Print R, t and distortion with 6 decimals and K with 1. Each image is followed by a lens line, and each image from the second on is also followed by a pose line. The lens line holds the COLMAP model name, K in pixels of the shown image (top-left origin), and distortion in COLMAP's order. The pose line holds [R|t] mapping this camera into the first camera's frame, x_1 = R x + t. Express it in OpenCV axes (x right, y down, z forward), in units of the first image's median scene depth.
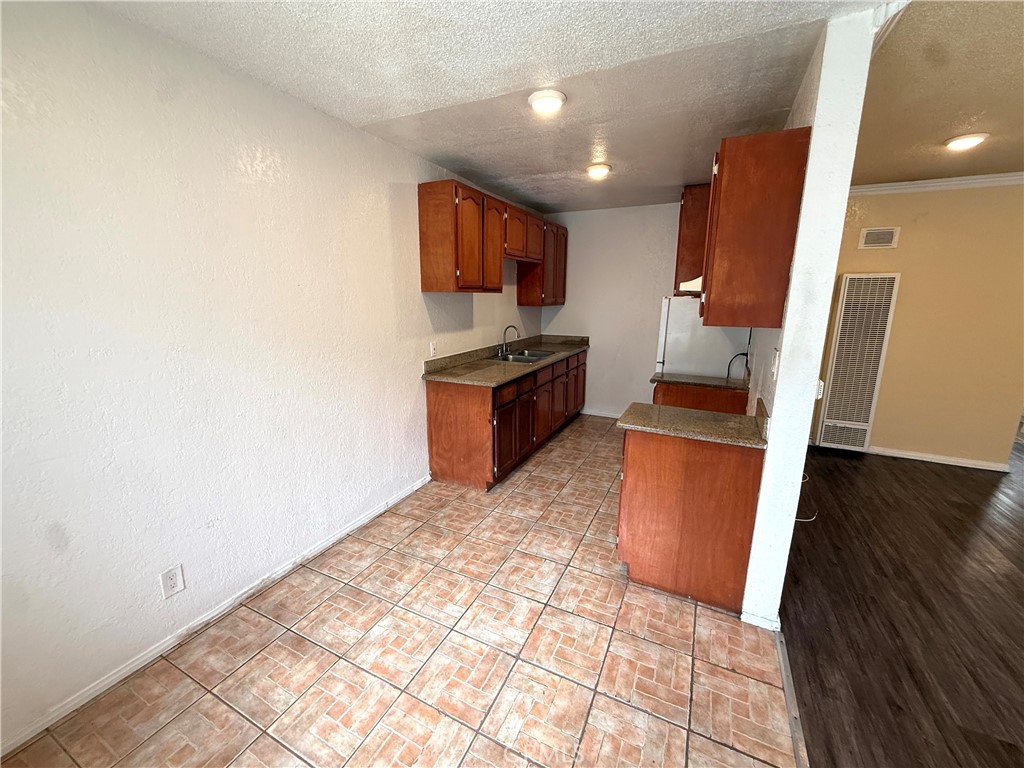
lens RADIAL K [[408.3, 0, 510.6], [0, 408.3, 383.5], [0, 0, 1]] dist [0.000968, -0.000304]
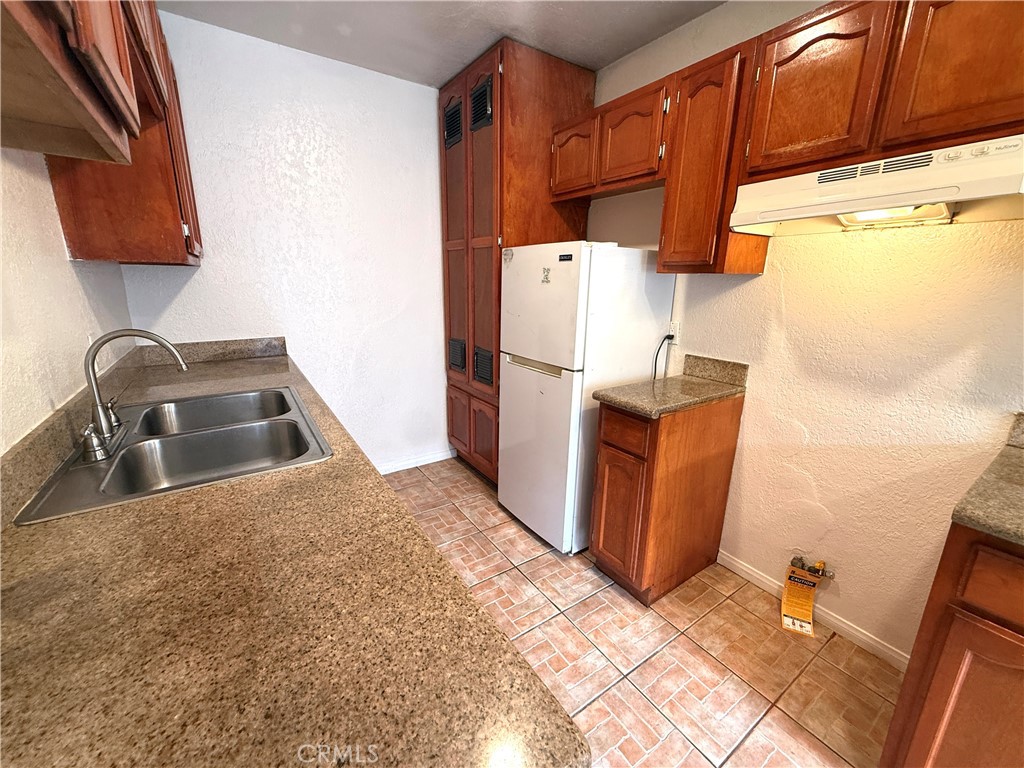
lens RADIAL K [[408.3, 0, 510.6], [0, 408.3, 383.5], [0, 0, 1]] dist [0.000968, -0.000304]
pose [[0.494898, -0.212072, 0.842675, -0.129648], [0.172794, 0.974412, 0.143745, -0.134248], [-0.851597, 0.074470, 0.518880, 0.856553]]
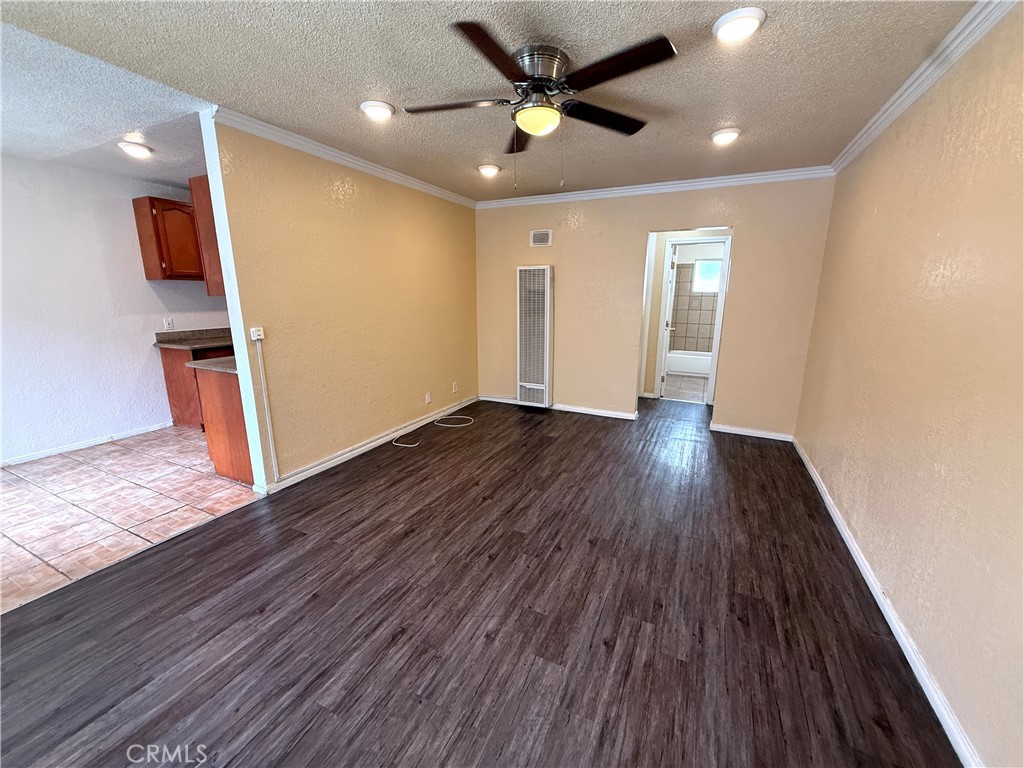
lens RADIAL K [[408.3, 0, 510.6], [0, 408.3, 383.5], [0, 0, 1]] dist [0.000968, -0.000304]
pose [[0.999986, -0.003549, 0.004005, 0.922715], [0.003540, 0.999991, 0.002330, 0.109517], [-0.004013, -0.002316, 0.999989, -0.319838]]
